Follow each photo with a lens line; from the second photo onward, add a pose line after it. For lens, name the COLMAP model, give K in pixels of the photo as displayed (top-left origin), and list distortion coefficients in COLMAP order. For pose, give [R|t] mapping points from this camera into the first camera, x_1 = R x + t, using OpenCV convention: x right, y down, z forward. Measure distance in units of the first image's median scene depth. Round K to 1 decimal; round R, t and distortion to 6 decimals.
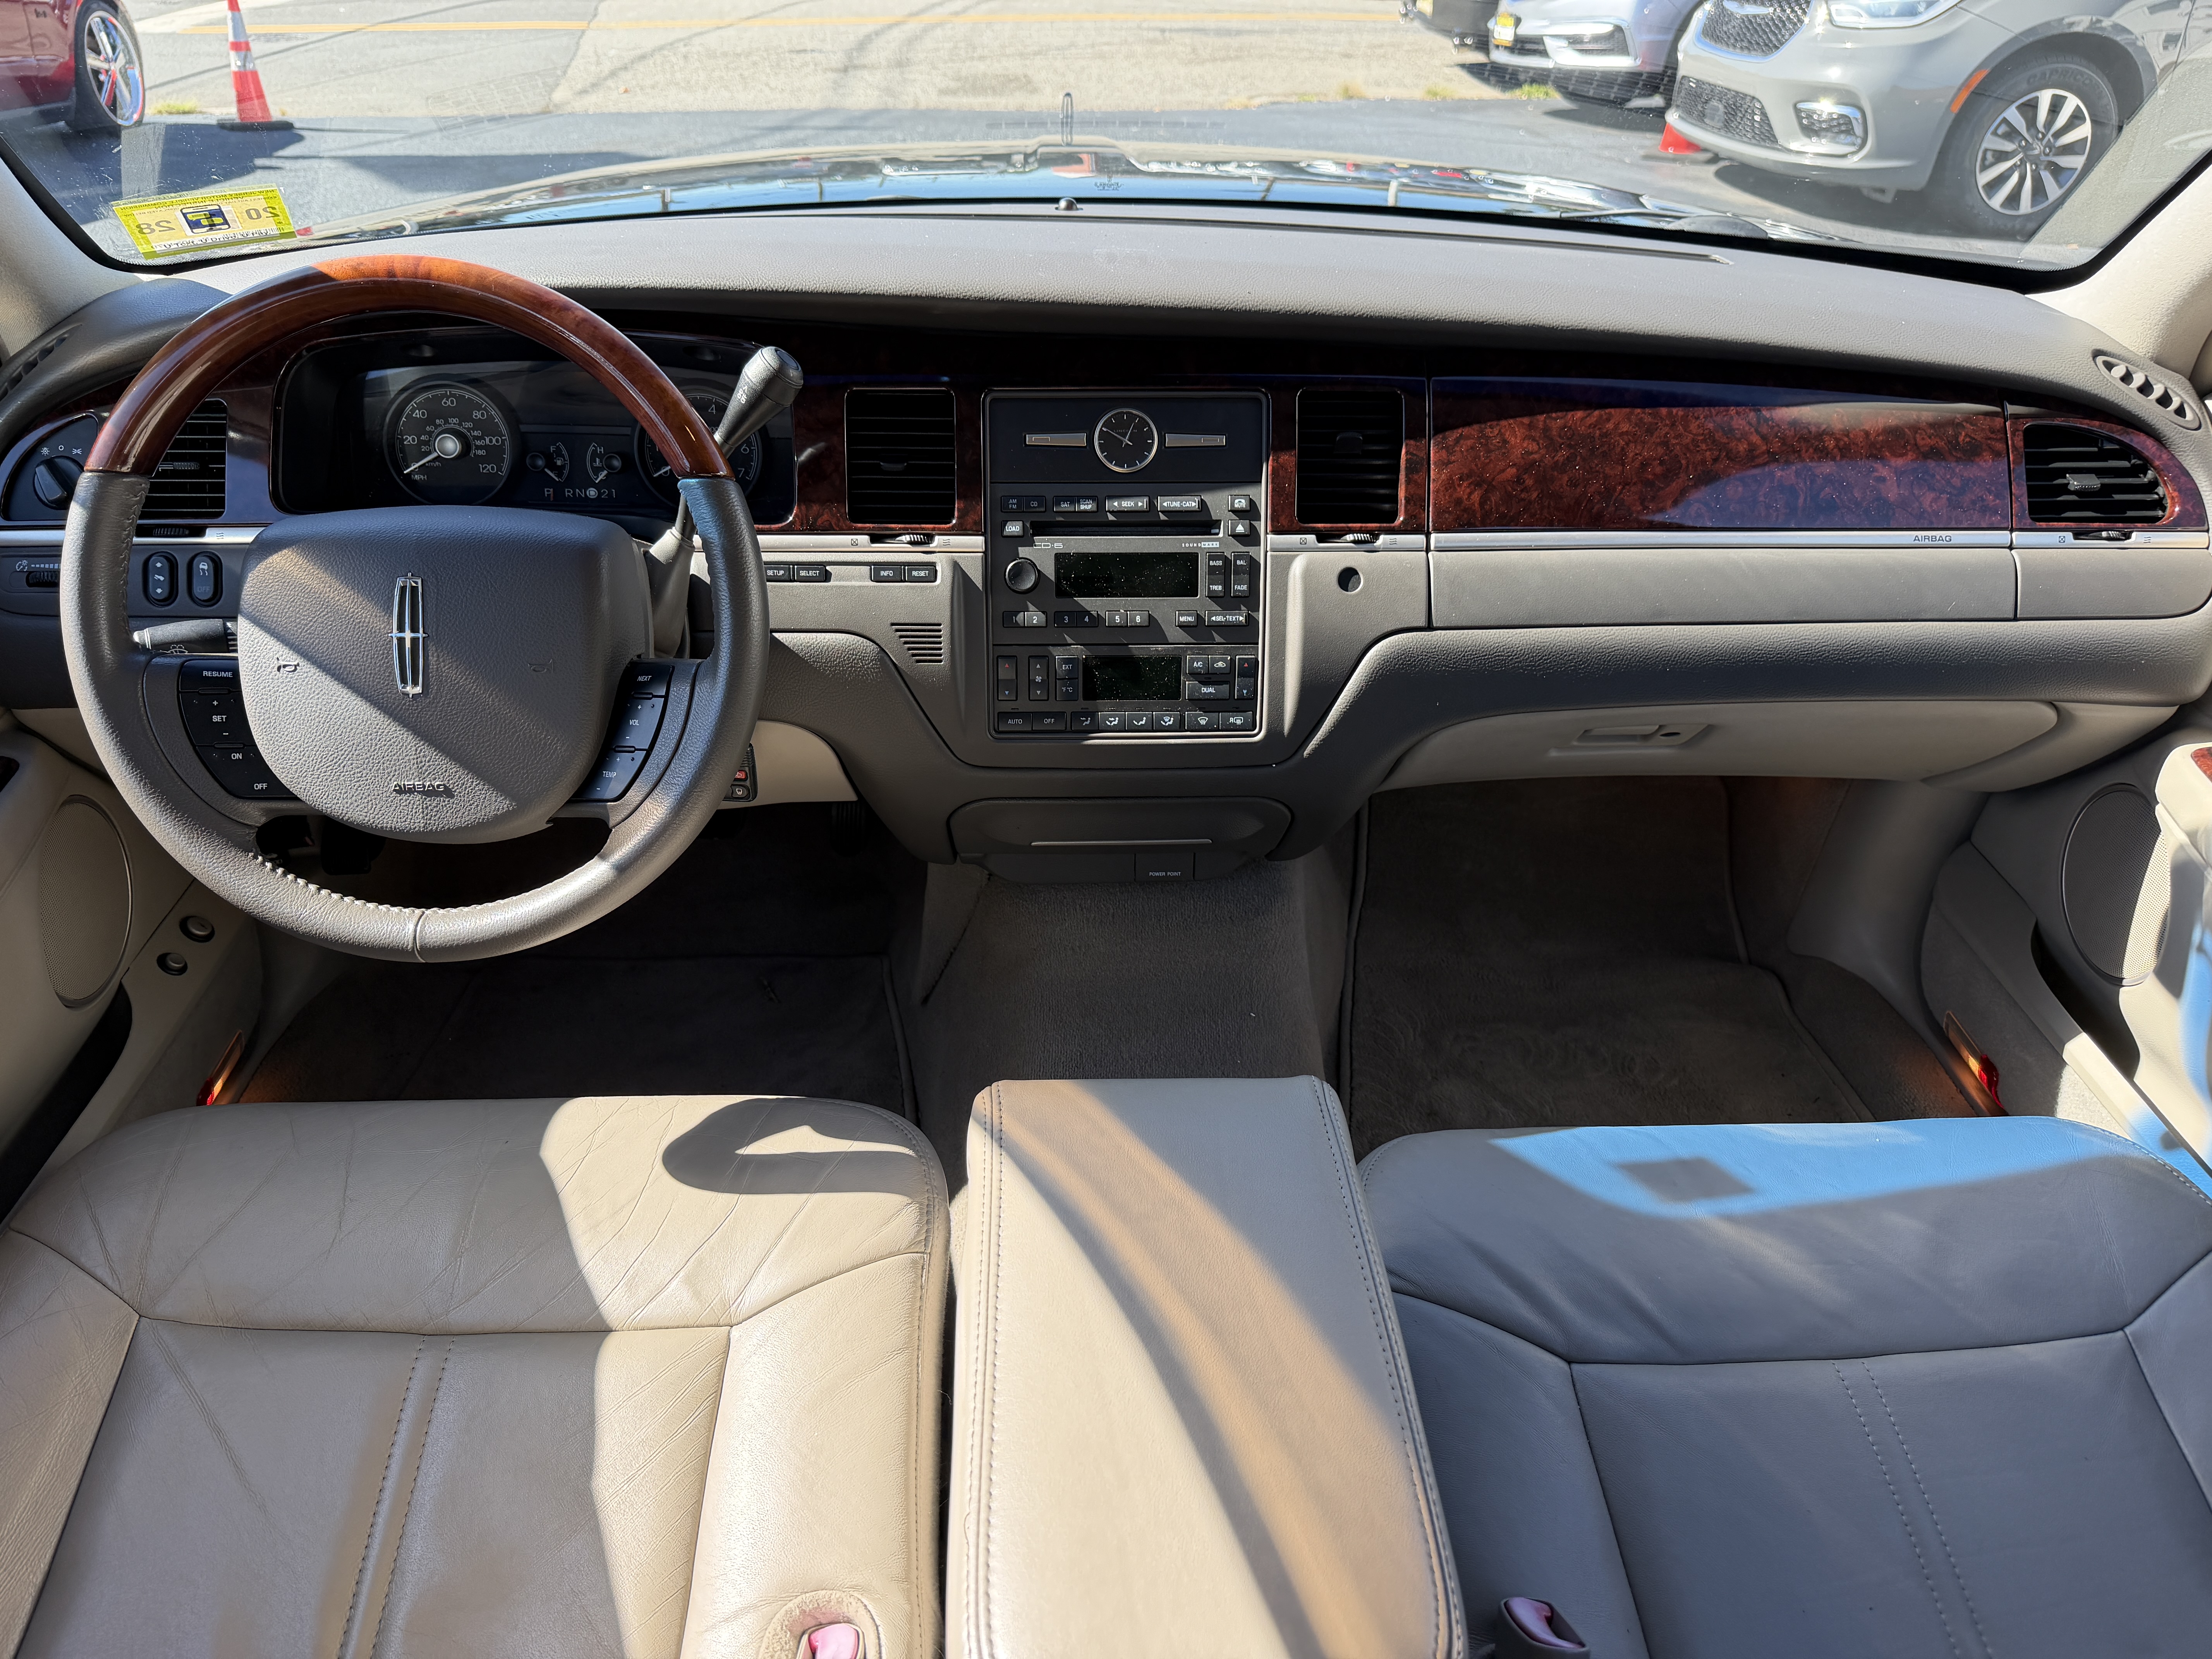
lens RADIAL K [[1559.0, 0, 1086.2], [0, 1559.0, 847.5], [0, 0, 1]] dist [0.019977, -0.025968]
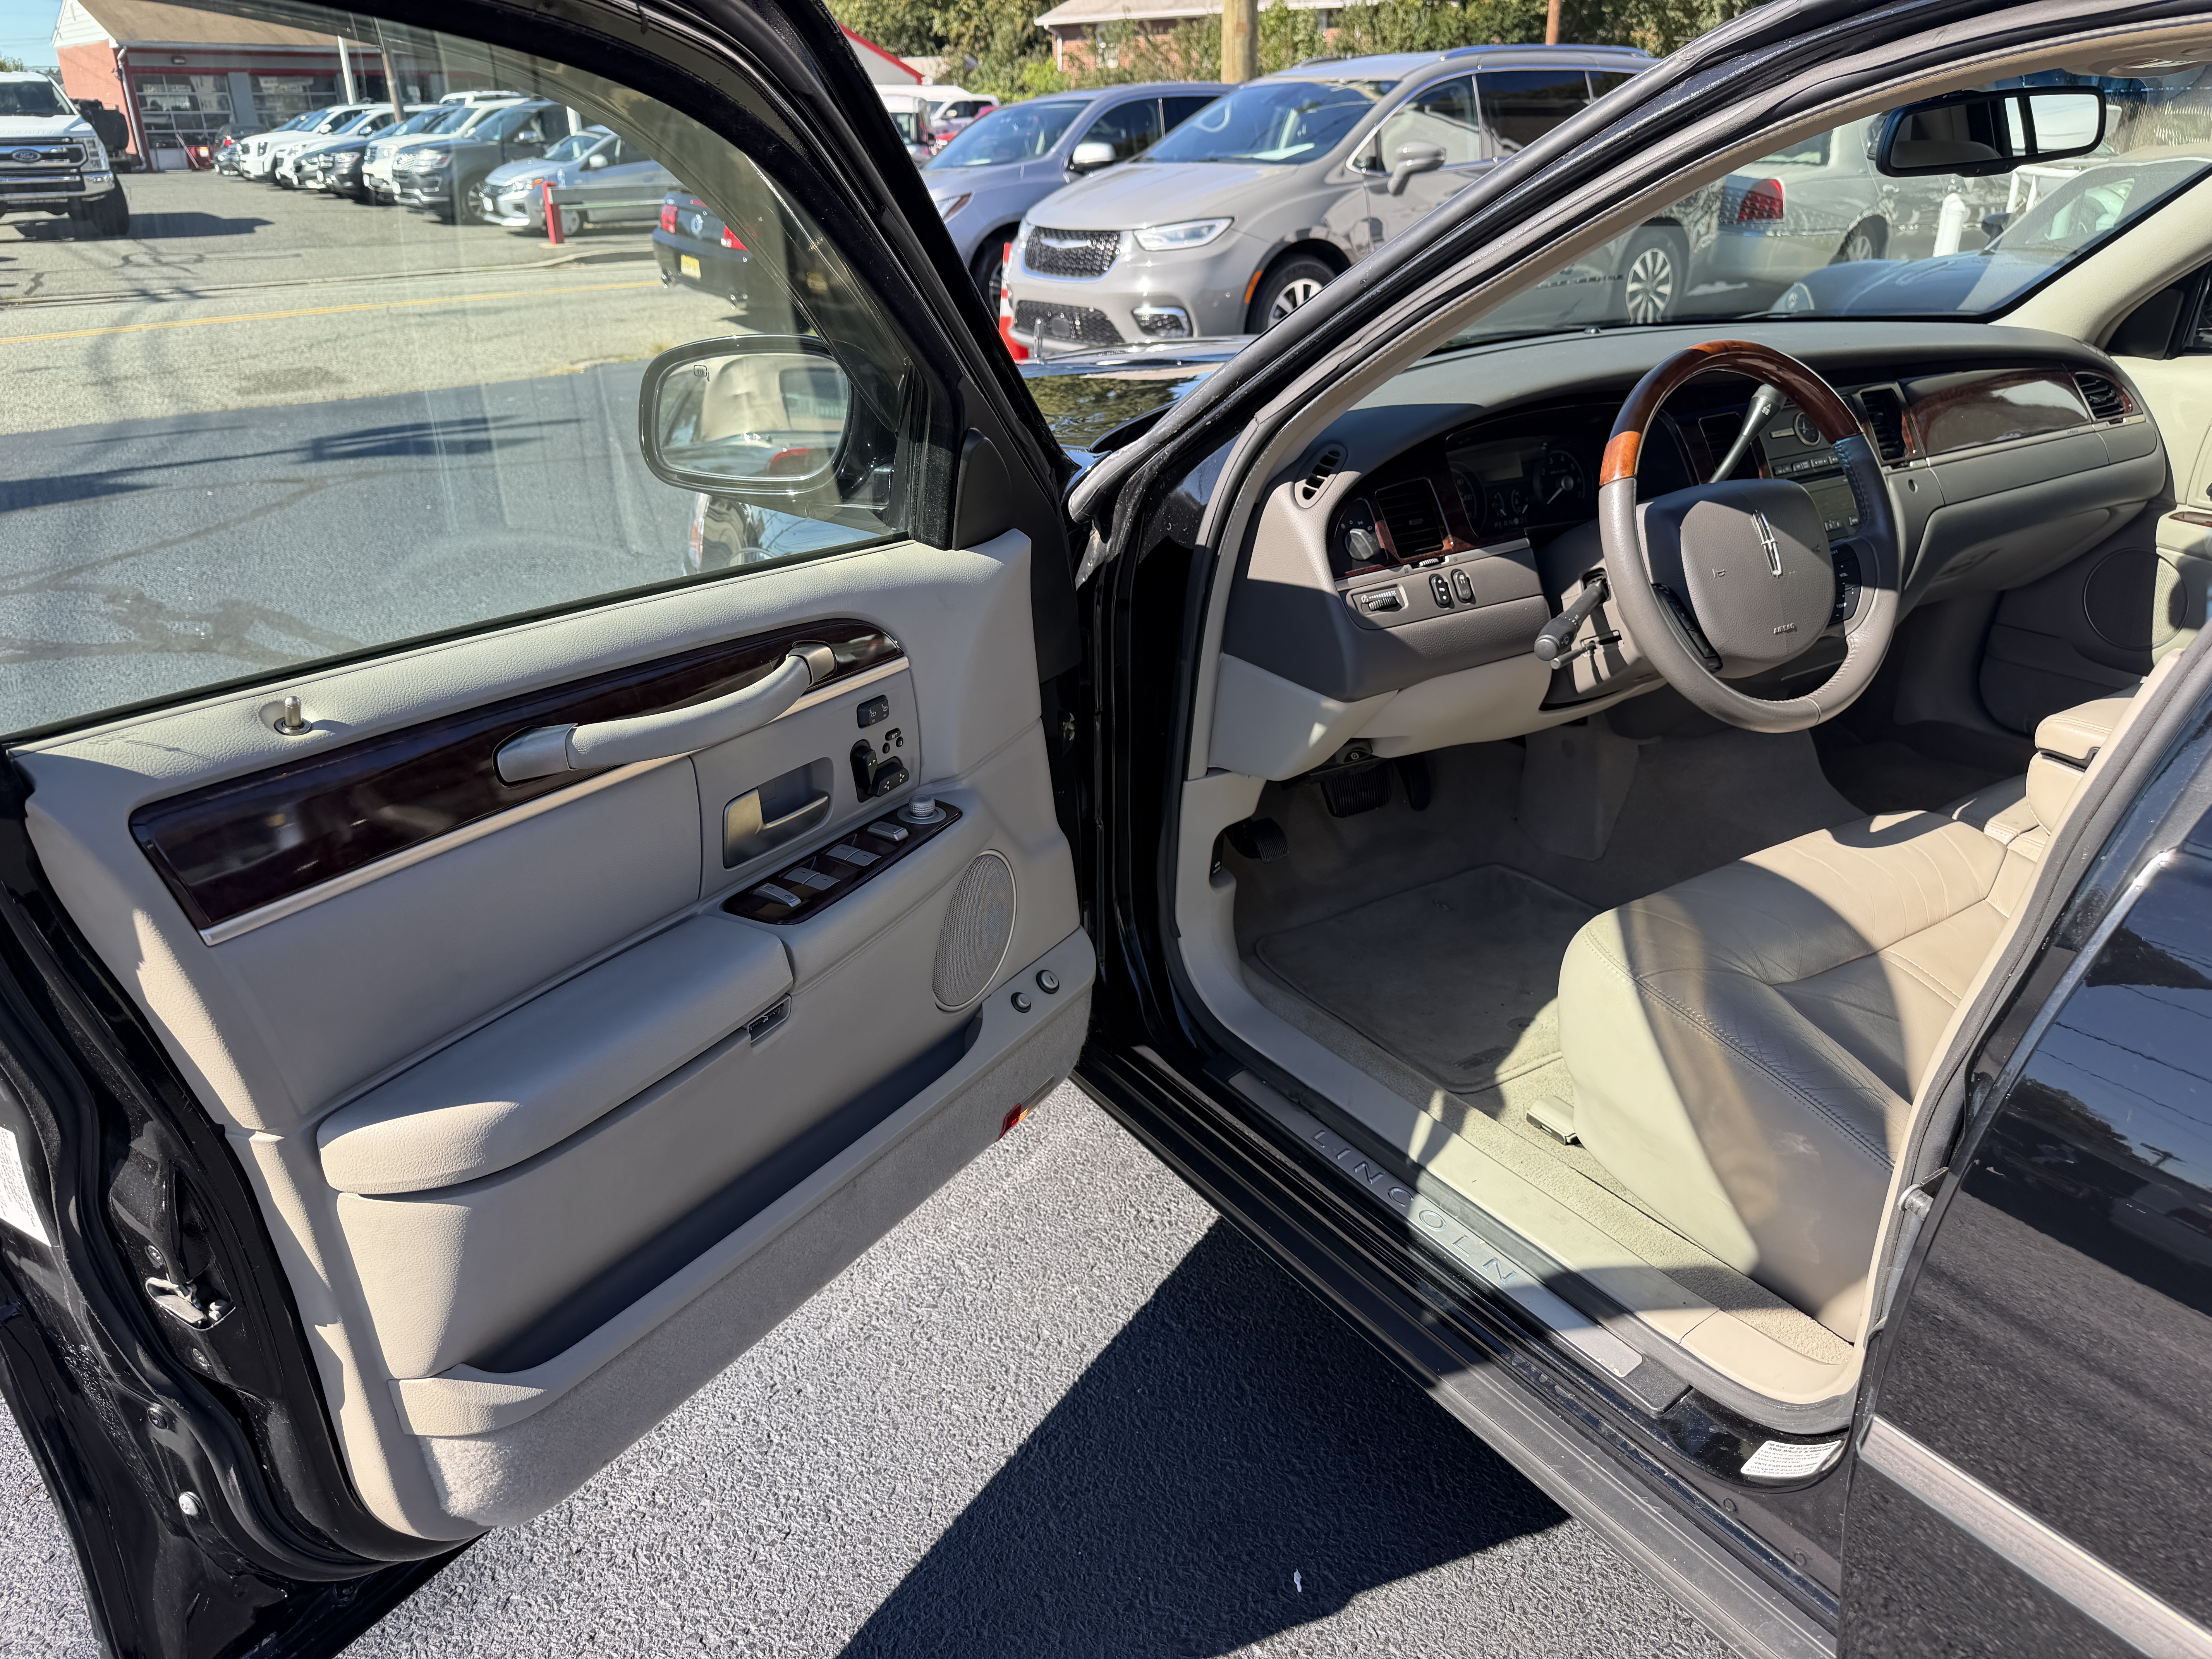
lens RADIAL K [[1559.0, 0, 1106.1], [0, 1559.0, 836.3], [0, 0, 1]] dist [0.019977, -0.025968]
pose [[0.857799, -0.240551, 0.454220, -1.565163], [0.304343, 0.949859, -0.071717, 0.061618], [-0.414193, 0.199758, 0.887998, -0.157305]]
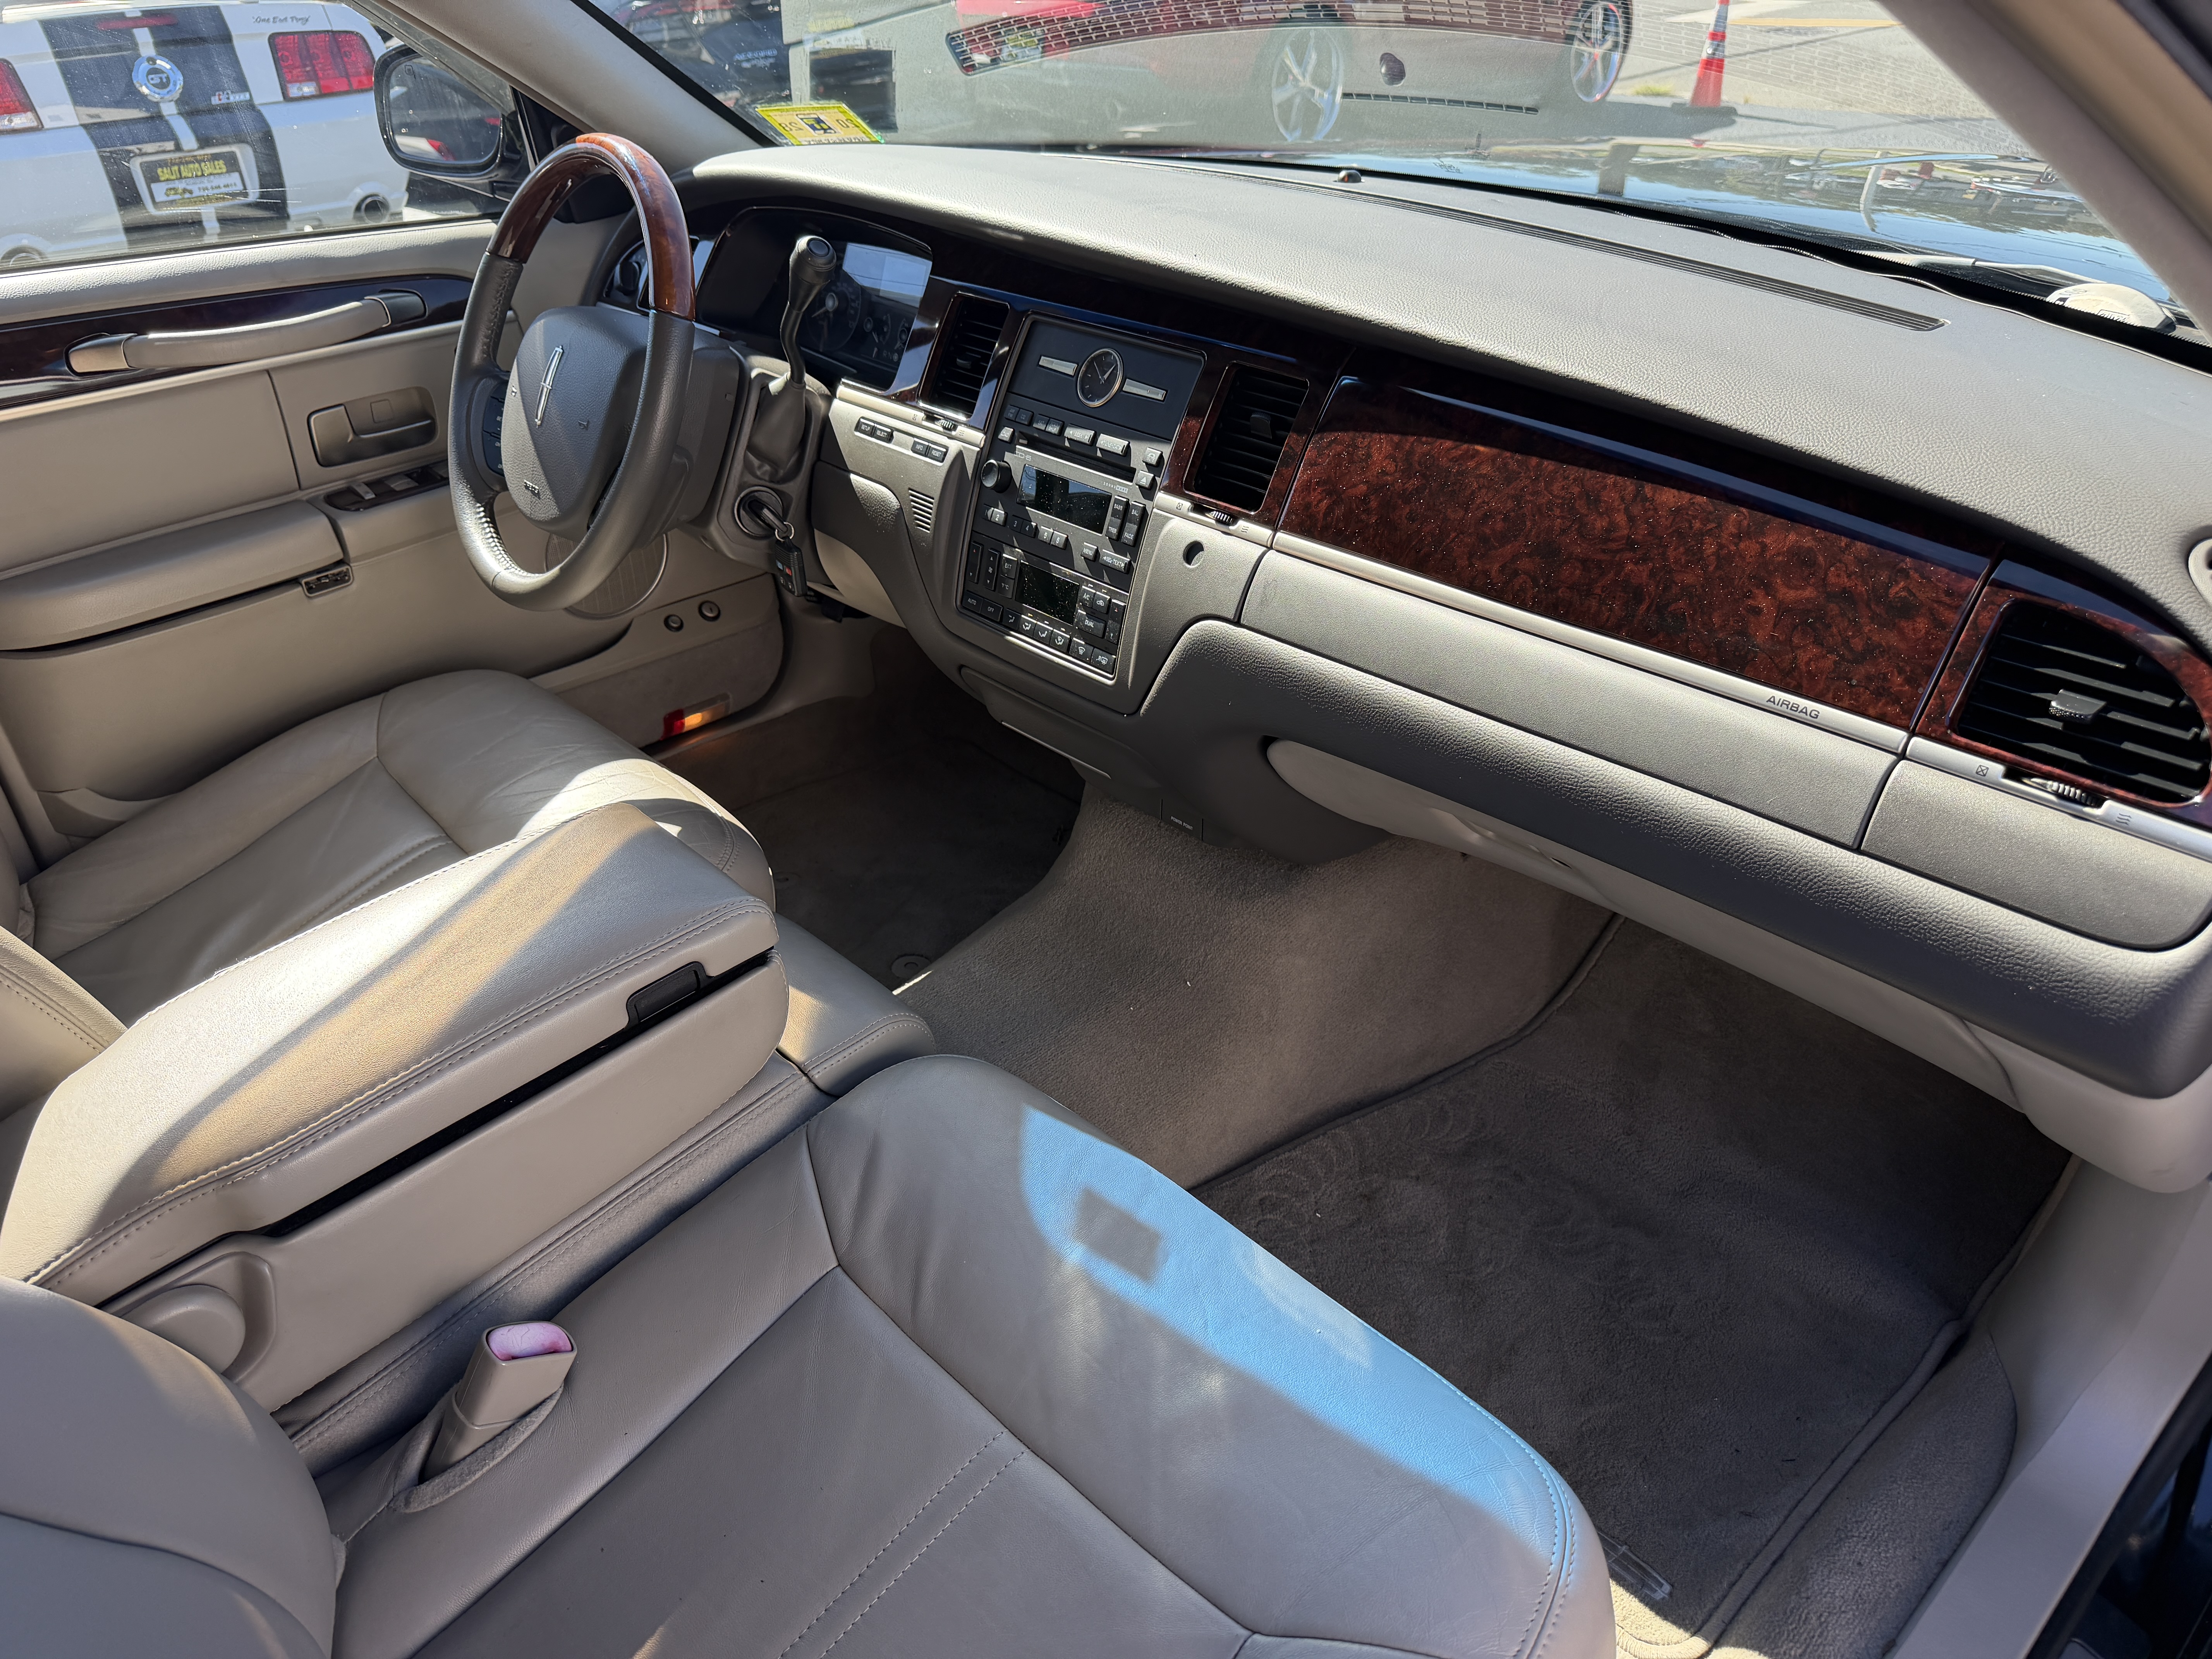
lens RADIAL K [[1559.0, 0, 1115.8], [0, 1559.0, 841.5], [0, 0, 1]] dist [0.019977, -0.025968]
pose [[0.642872, 0.376076, -0.667295, 0.864641], [-0.377537, 0.913574, 0.151155, -0.134182], [0.666470, 0.154755, 0.729294, 0.267908]]
